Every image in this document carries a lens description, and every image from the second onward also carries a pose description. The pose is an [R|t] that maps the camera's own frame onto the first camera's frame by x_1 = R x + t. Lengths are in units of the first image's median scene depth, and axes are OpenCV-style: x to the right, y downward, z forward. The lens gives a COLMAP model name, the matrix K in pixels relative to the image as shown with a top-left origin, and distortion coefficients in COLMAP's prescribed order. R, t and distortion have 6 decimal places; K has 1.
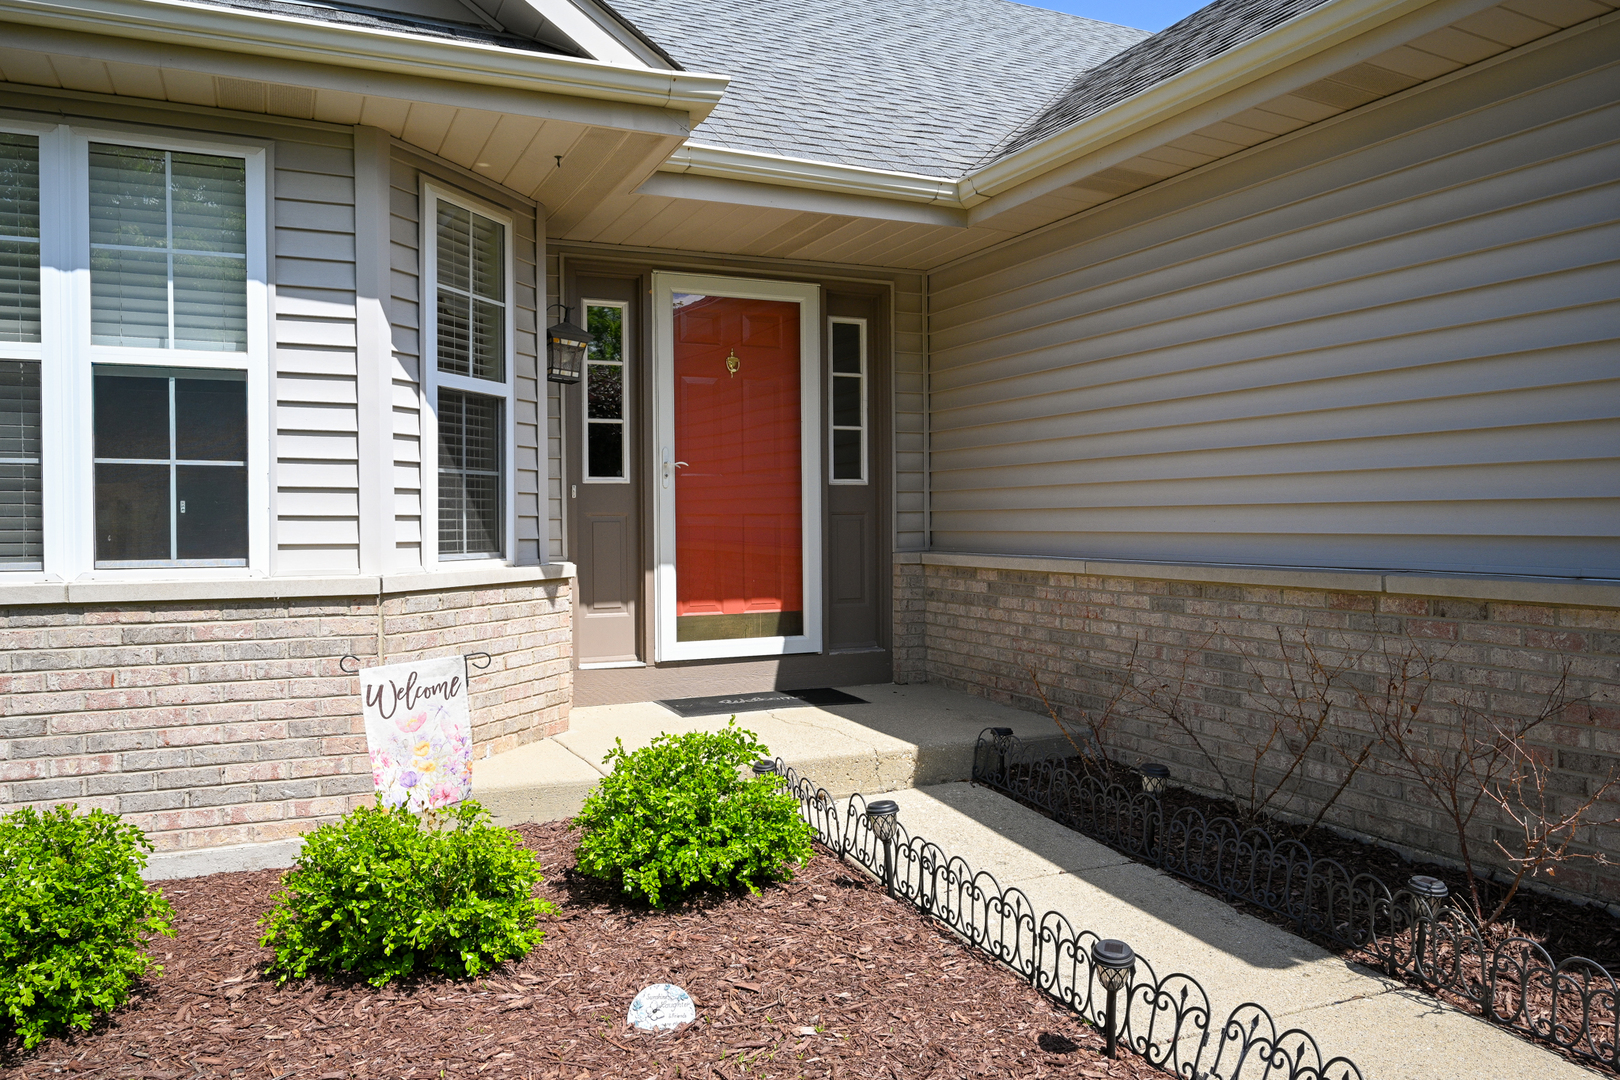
lens RADIAL K [[1119.1, 0, 806.4], [0, 1119.1, 509.0], [0, 0, 1]] dist [-0.006544, -0.002191]
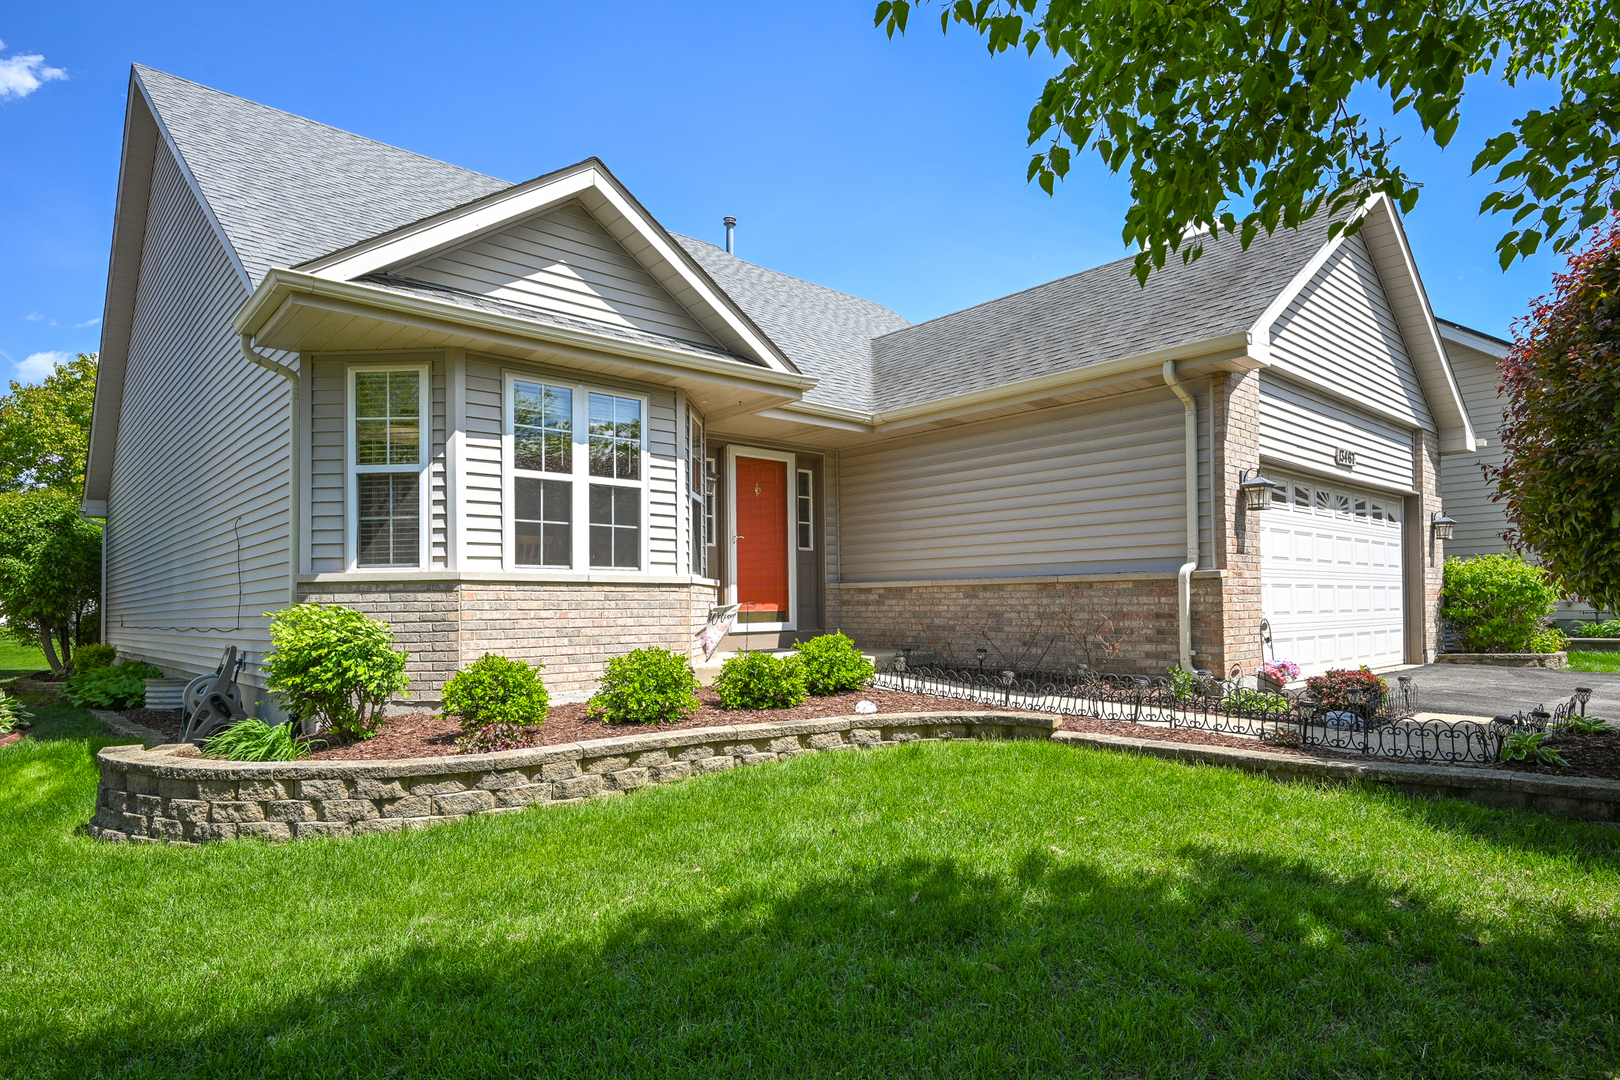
lens RADIAL K [[905.6, 0, 810.0], [0, 905.6, 540.0], [0, 0, 1]] dist [0.000686, 0.000065]
pose [[0.951107, 0.019588, 0.308239, -0.626921], [0.001762, 0.997626, -0.068836, 0.099908], [-0.308855, 0.066014, 0.948815, -0.785878]]
